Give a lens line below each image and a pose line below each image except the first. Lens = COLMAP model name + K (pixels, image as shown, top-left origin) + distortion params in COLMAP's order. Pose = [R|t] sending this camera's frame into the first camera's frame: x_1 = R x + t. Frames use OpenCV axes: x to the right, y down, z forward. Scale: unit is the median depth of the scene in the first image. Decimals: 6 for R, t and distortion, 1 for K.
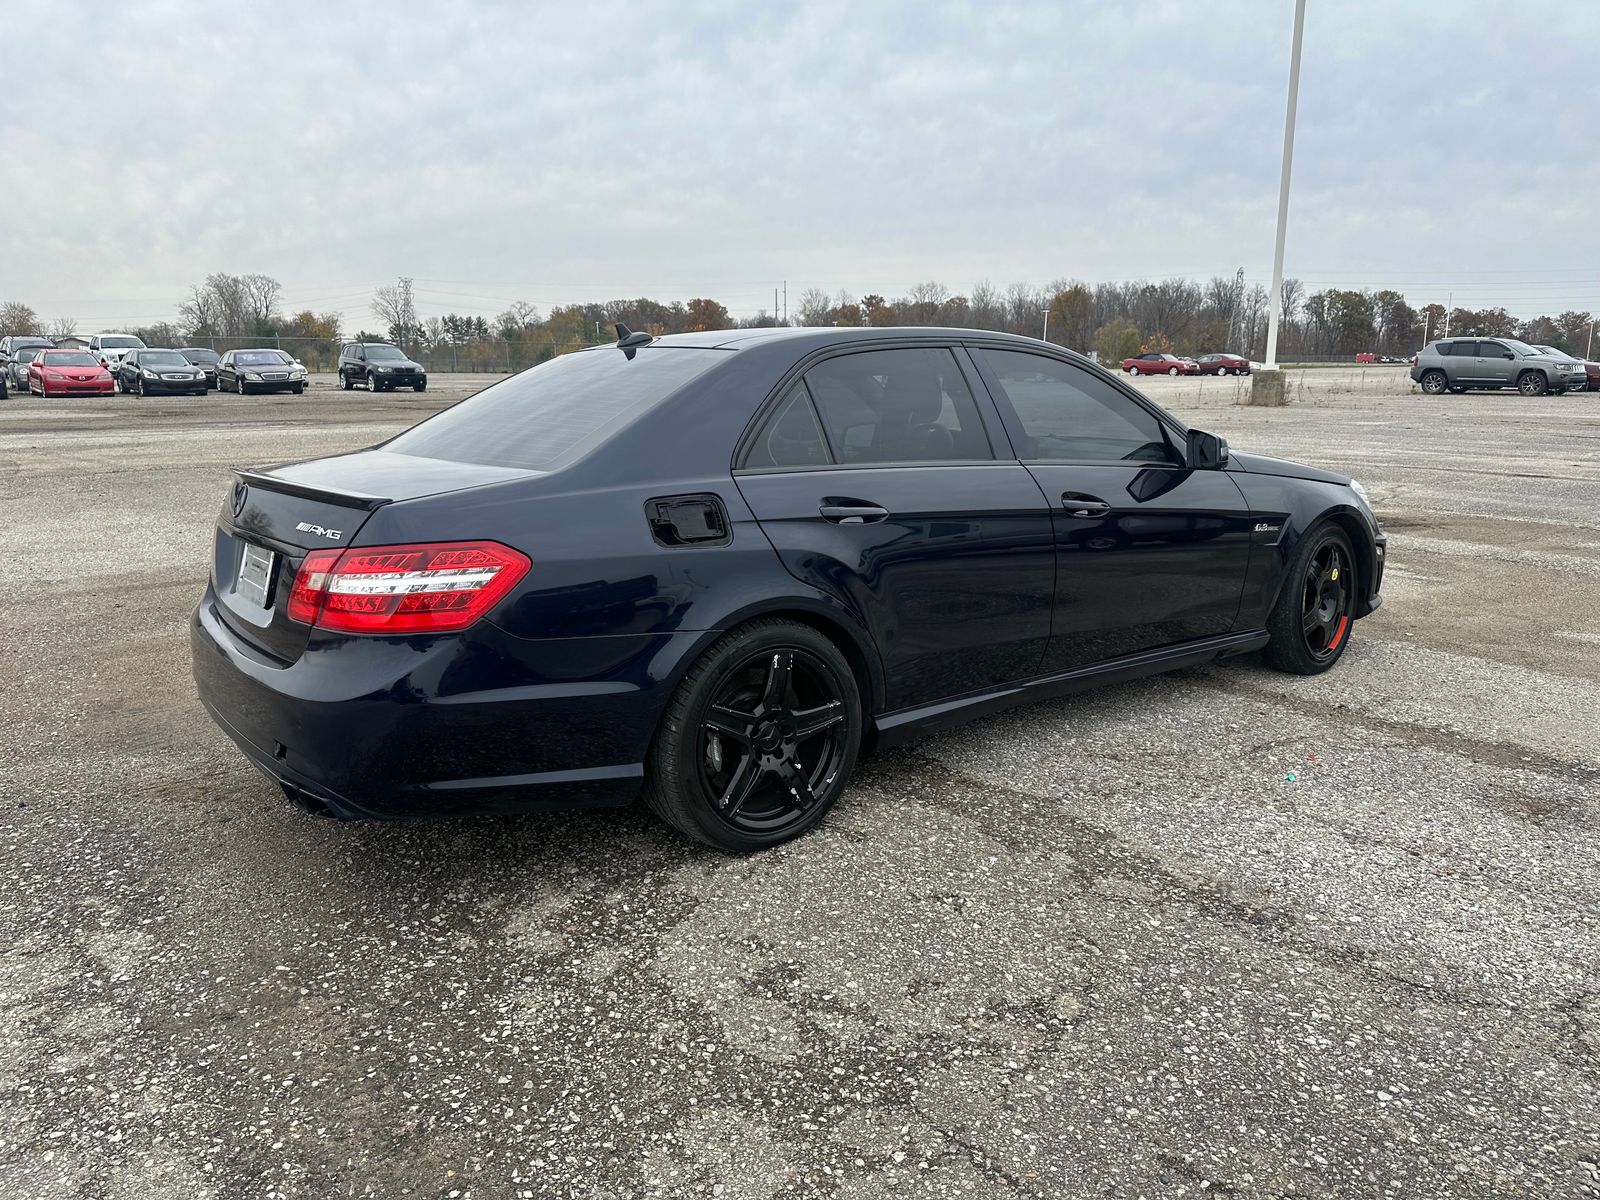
lens RADIAL K [[1136.9, 0, 800.3], [0, 1136.9, 590.5], [0, 0, 1]] dist [0.037009, -0.041639]
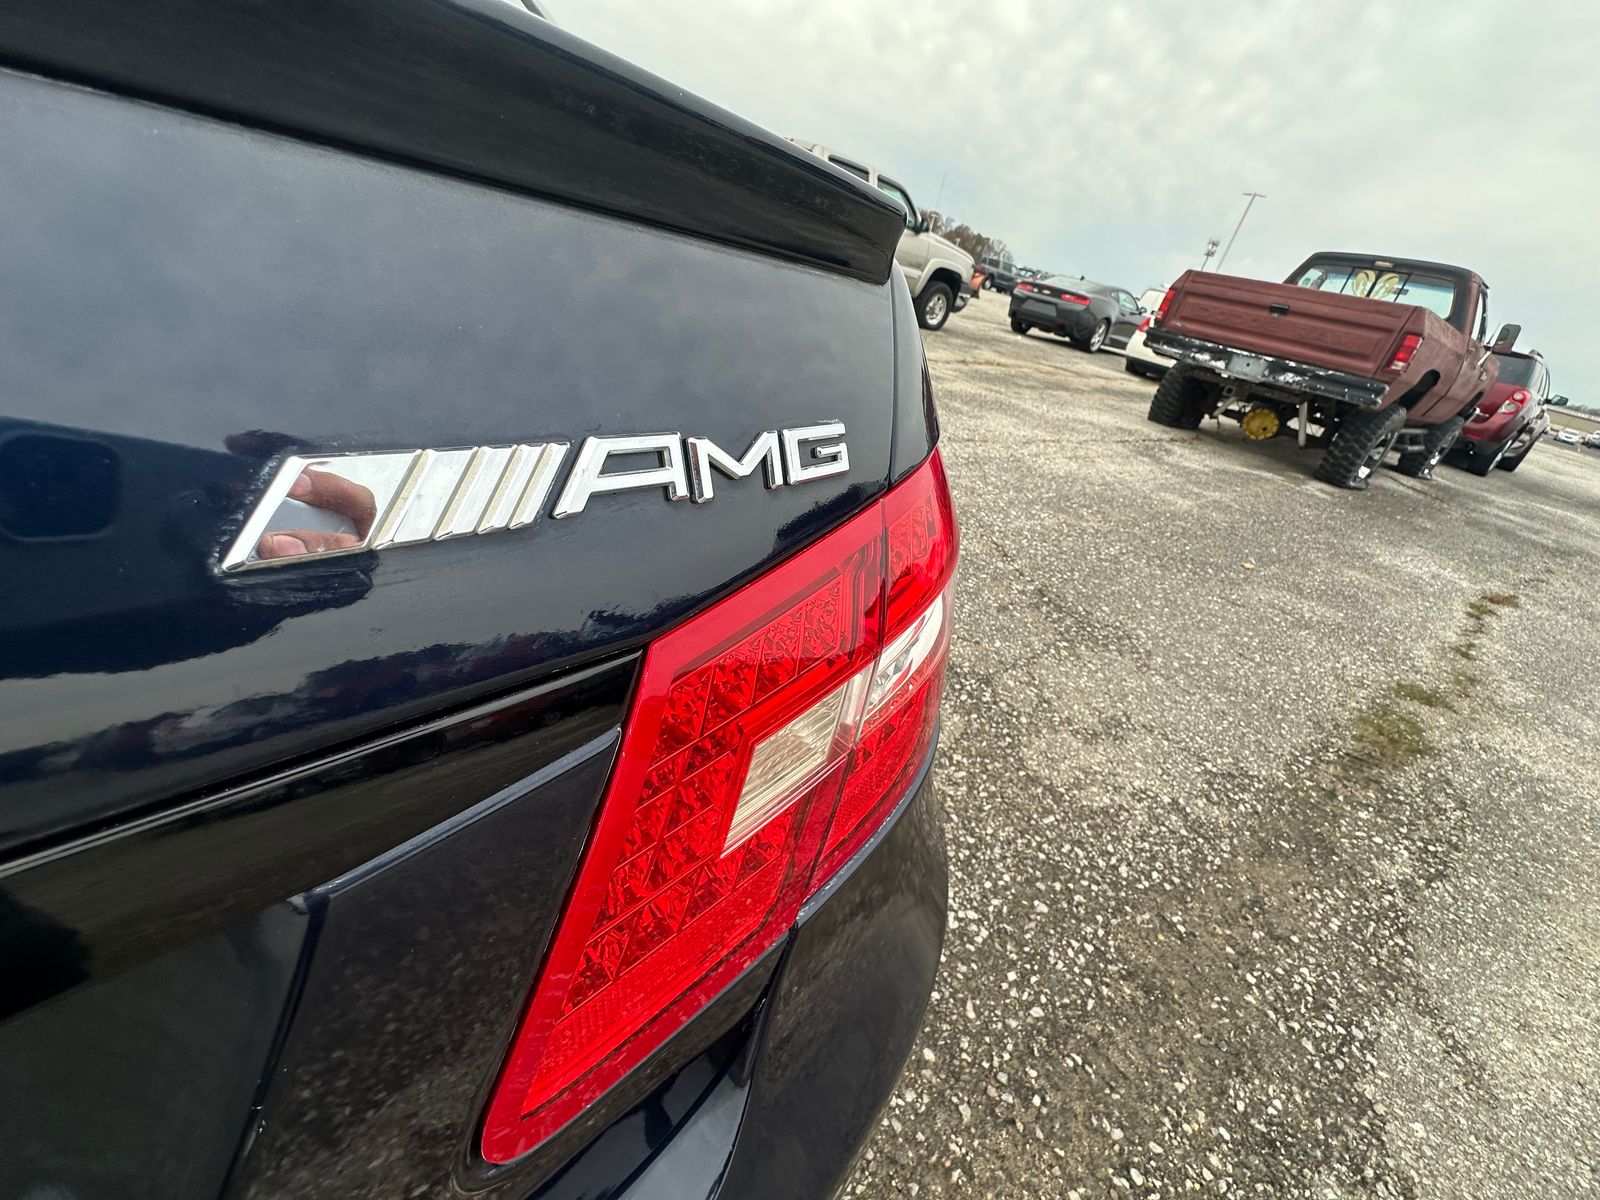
lens RADIAL K [[655.4, 0, 800.3], [0, 655.4, 605.2], [0, 0, 1]] dist [-0.002275, 0.000943]
pose [[-0.022622, -0.502999, 0.863991, -0.045955], [-0.024069, 0.864236, 0.502511, -0.006940], [-0.999454, -0.009427, -0.031657, 0.091170]]
